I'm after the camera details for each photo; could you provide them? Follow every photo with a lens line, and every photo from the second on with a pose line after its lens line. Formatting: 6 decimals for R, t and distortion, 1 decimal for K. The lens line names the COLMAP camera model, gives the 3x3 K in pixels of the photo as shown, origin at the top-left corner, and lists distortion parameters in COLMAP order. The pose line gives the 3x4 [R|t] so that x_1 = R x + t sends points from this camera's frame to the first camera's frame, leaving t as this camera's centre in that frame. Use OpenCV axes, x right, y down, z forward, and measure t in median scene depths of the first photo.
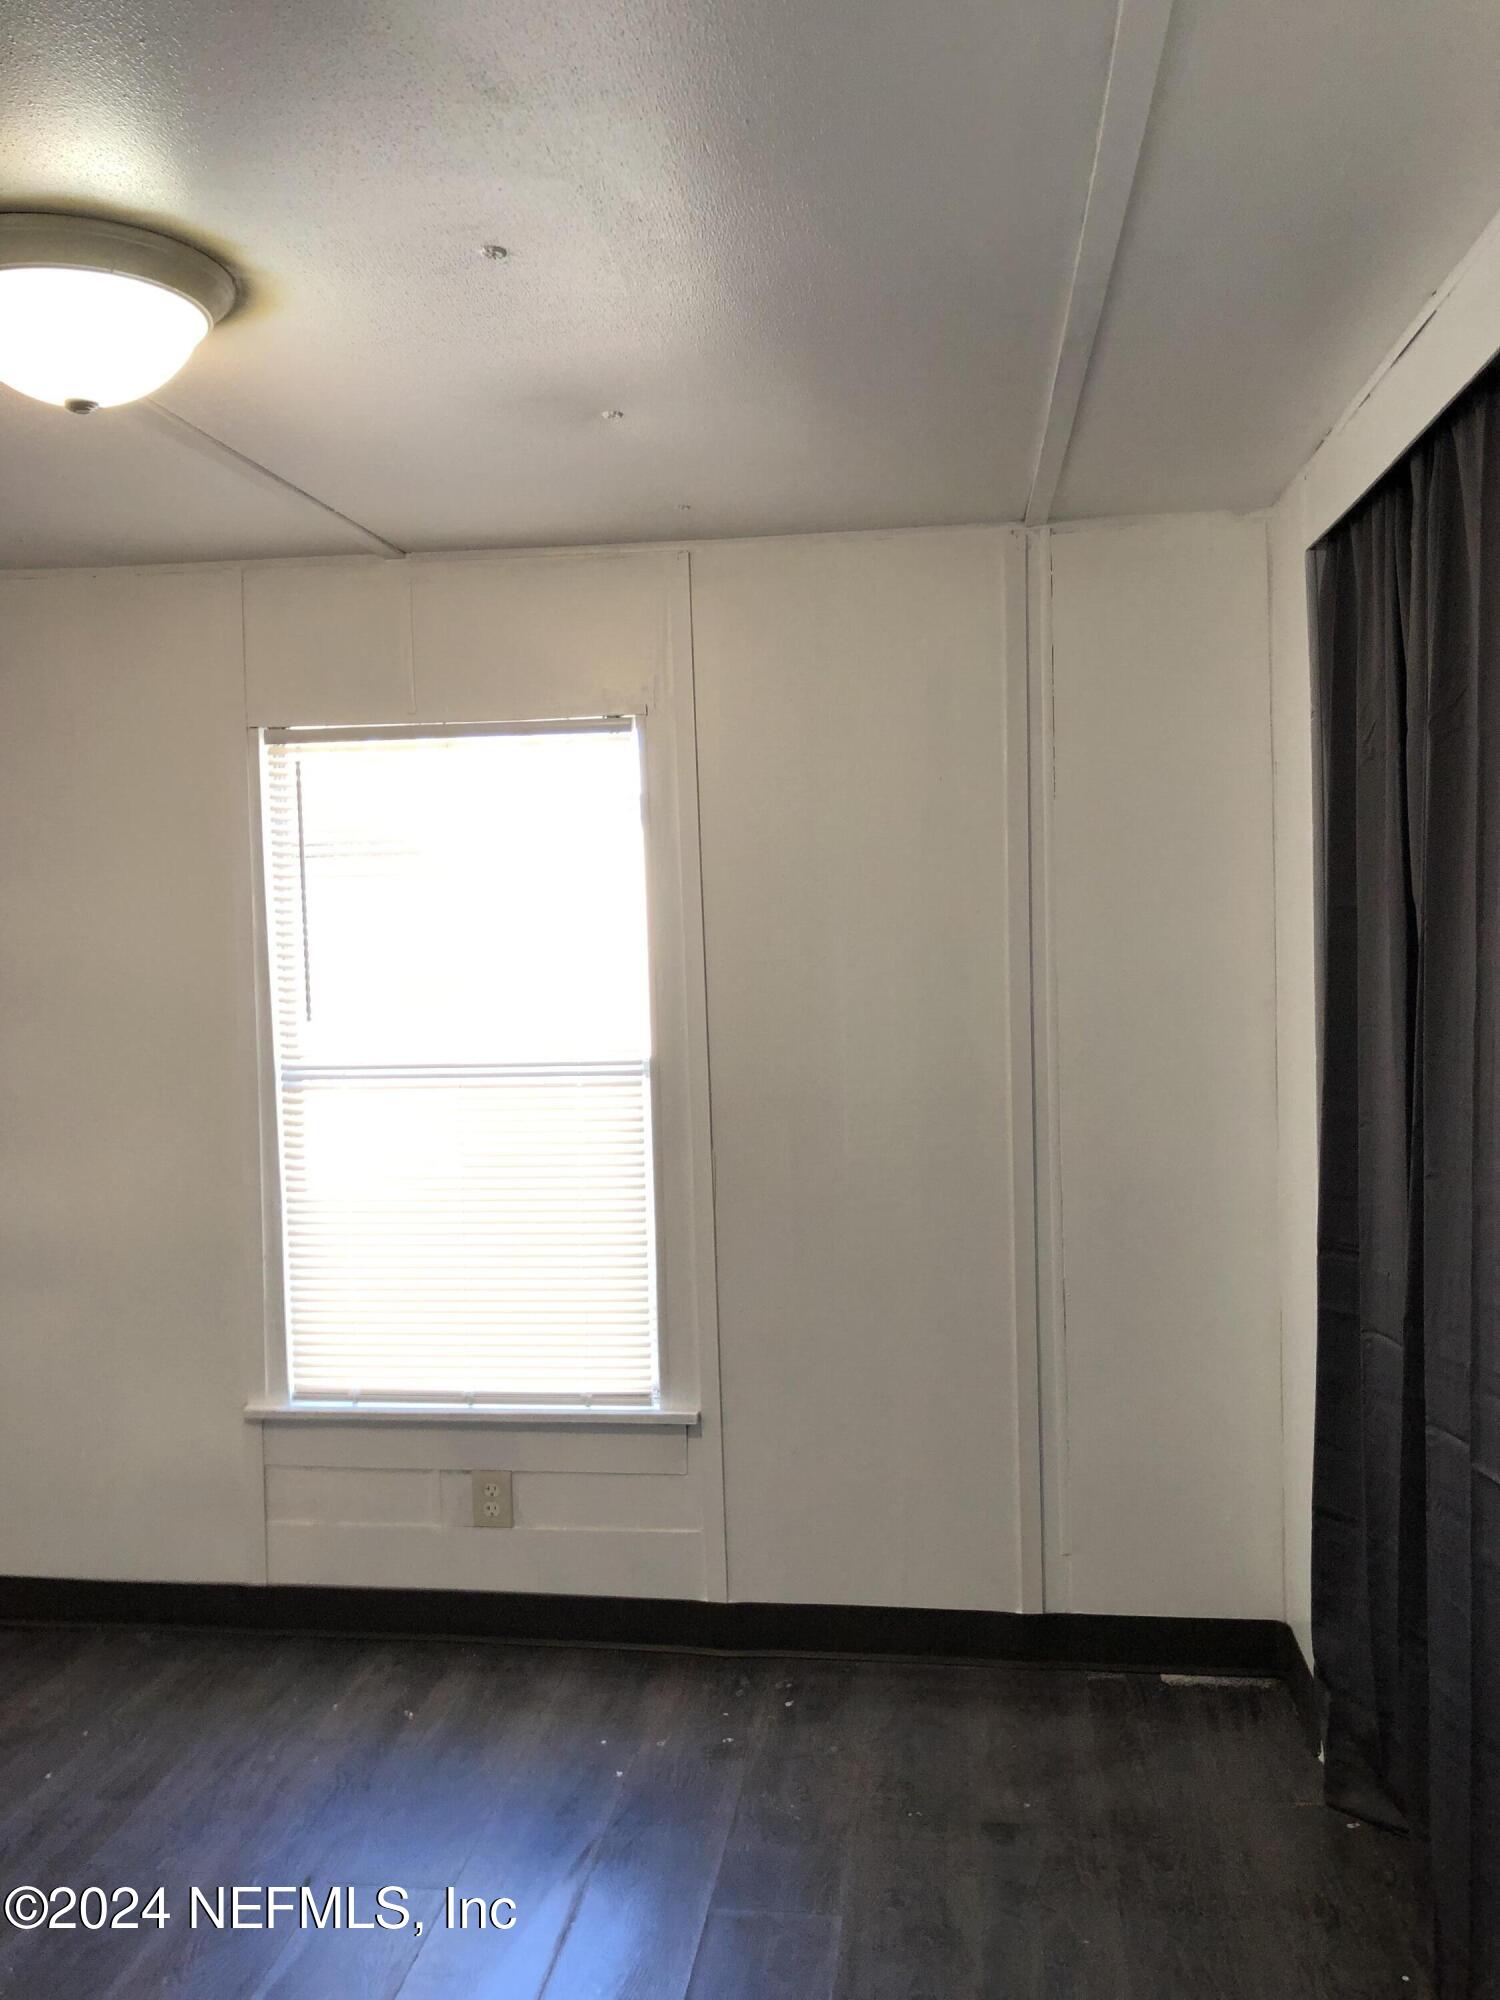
lens RADIAL K [[1646.7, 0, 759.2], [0, 1646.7, 982.3], [0, 0, 1]] dist [0.026639, -0.005544]
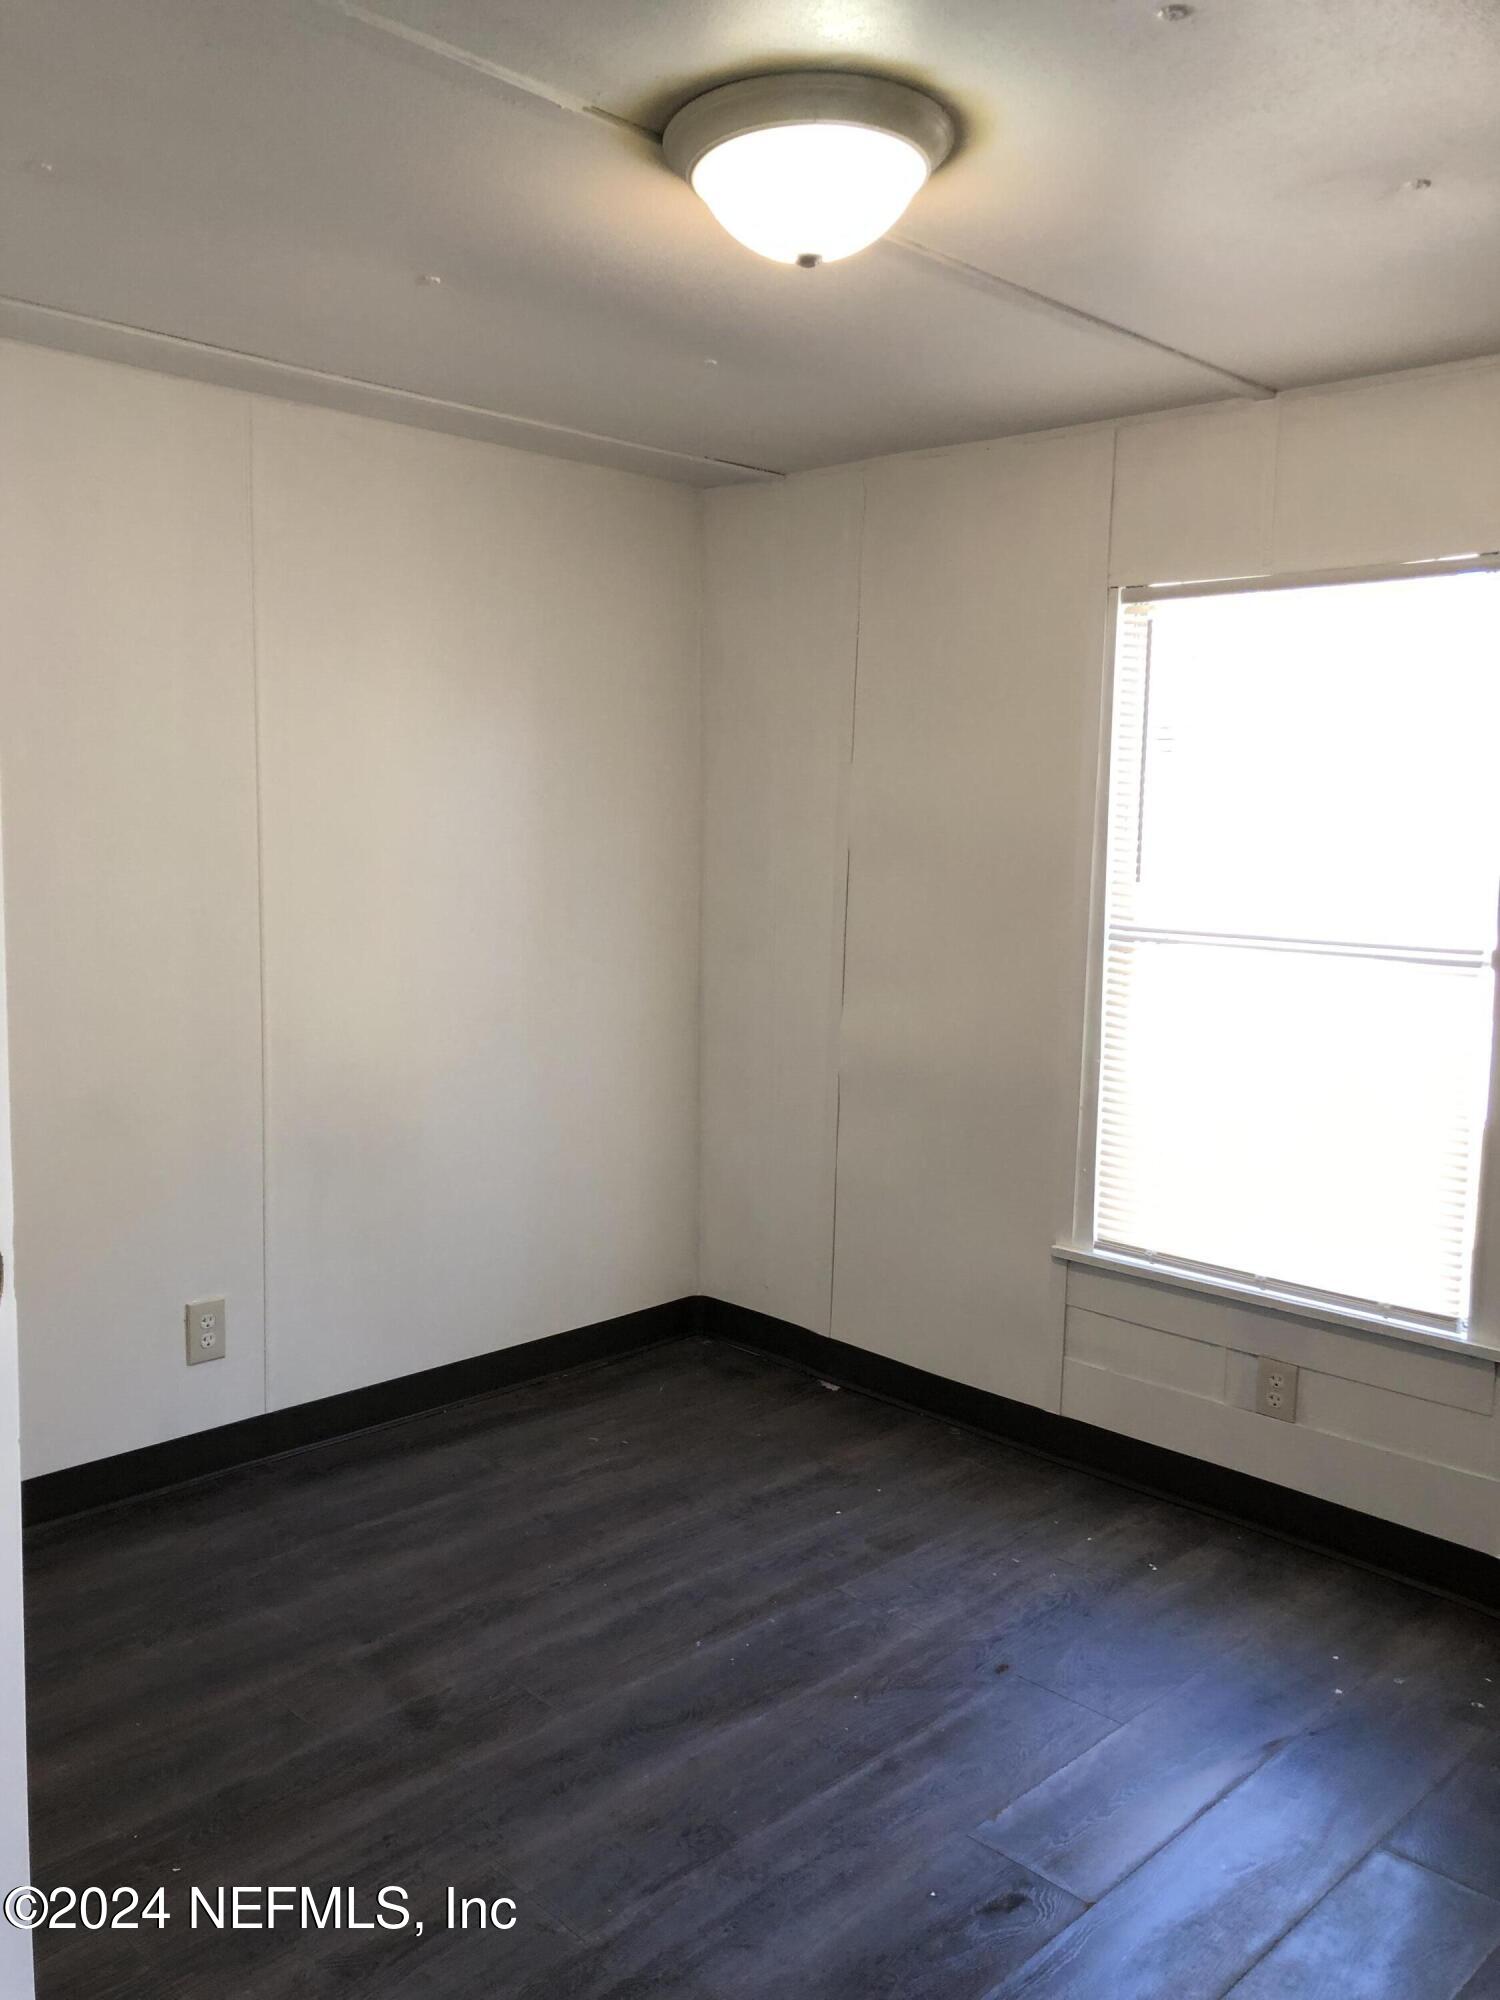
lens RADIAL K [[1646.7, 0, 755.6], [0, 1646.7, 1010.7], [0, 0, 1]] dist [0.026639, -0.005544]
pose [[0.799801, 0.111225, -0.589871, 0.144229], [-0.070019, 0.993262, 0.092348, 0.025024], [0.596168, -0.032558, 0.802200, 0.049447]]
